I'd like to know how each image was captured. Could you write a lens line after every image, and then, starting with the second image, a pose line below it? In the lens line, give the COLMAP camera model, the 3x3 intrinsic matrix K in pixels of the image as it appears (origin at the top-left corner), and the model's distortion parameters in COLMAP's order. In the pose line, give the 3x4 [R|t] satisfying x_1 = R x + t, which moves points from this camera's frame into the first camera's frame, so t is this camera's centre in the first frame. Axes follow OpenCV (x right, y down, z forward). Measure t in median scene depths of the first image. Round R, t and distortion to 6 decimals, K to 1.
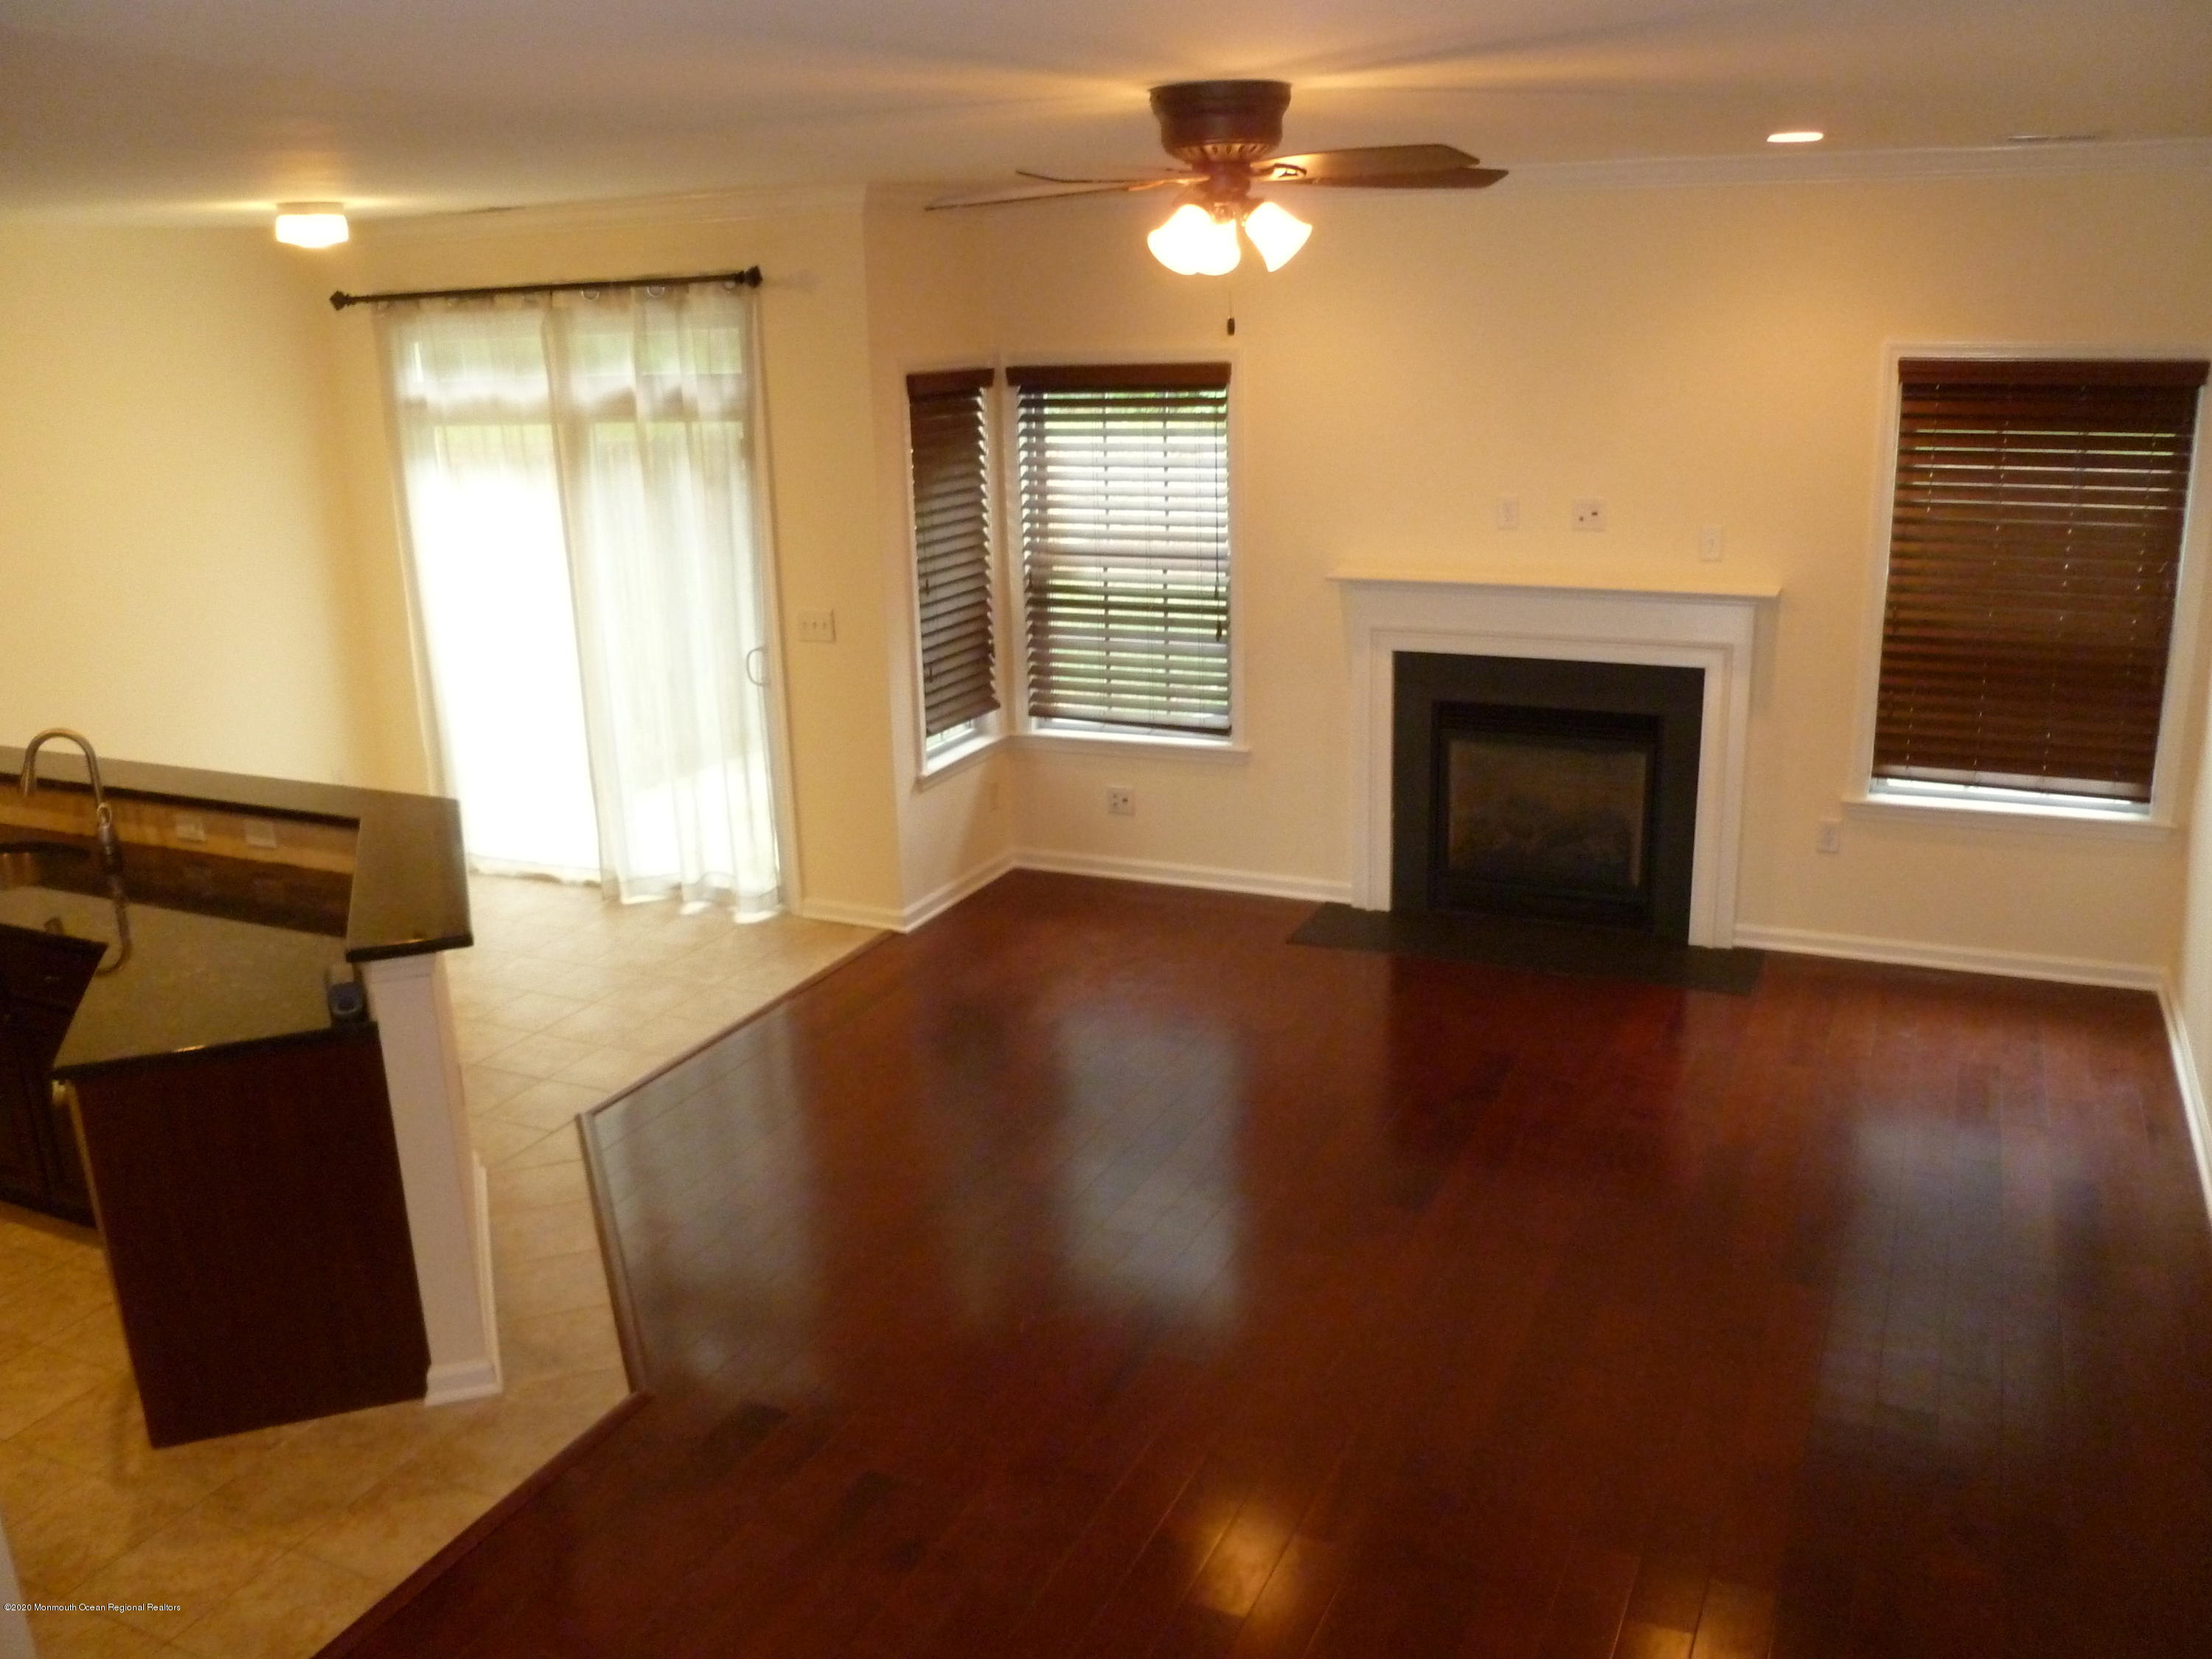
lens RADIAL K [[1856.8, 0, 1115.5], [0, 1856.8, 831.4], [0, 0, 1]] dist [-0.095459, 0.006119]
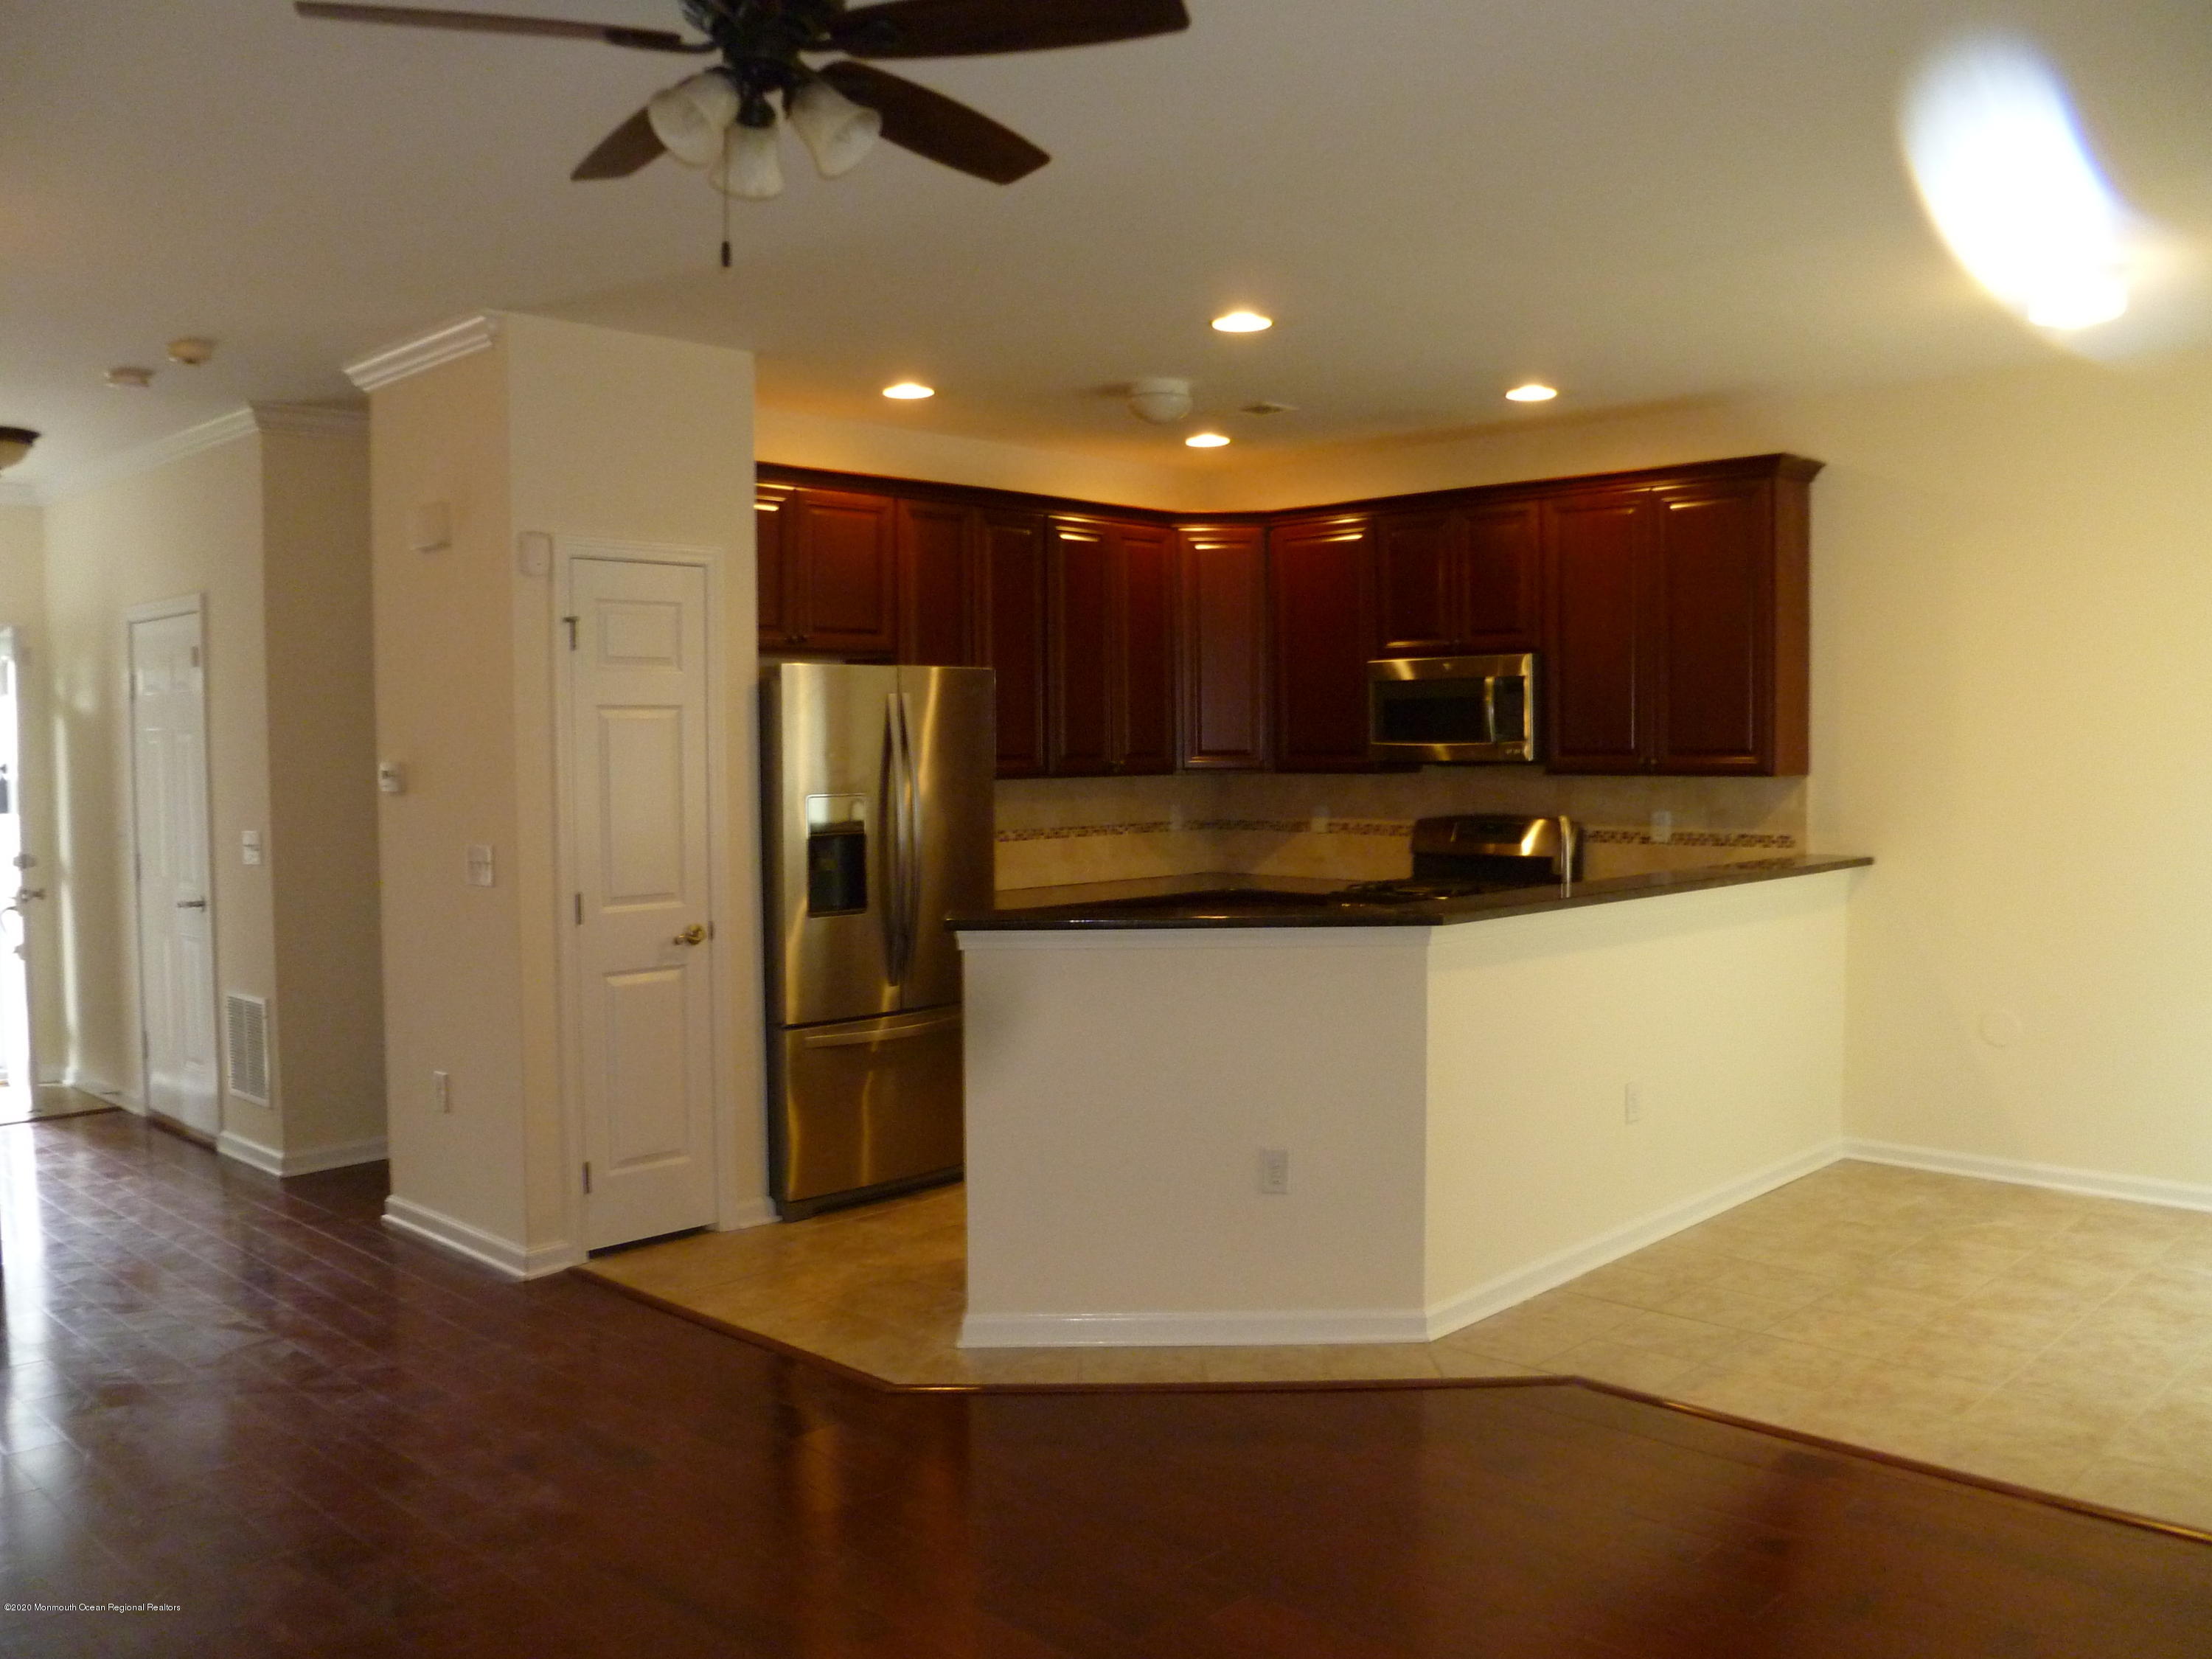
lens RADIAL K [[1836.4, 0, 1129.3], [0, 1836.4, 825.3], [0, 0, 1]] dist [-0.079278, 0.001488]
pose [[-0.318525, 0.071691, -0.945199, 0.398453], [-0.245474, 0.956883, 0.155300, -0.118576], [0.915579, 0.281489, -0.287193, 0.809074]]
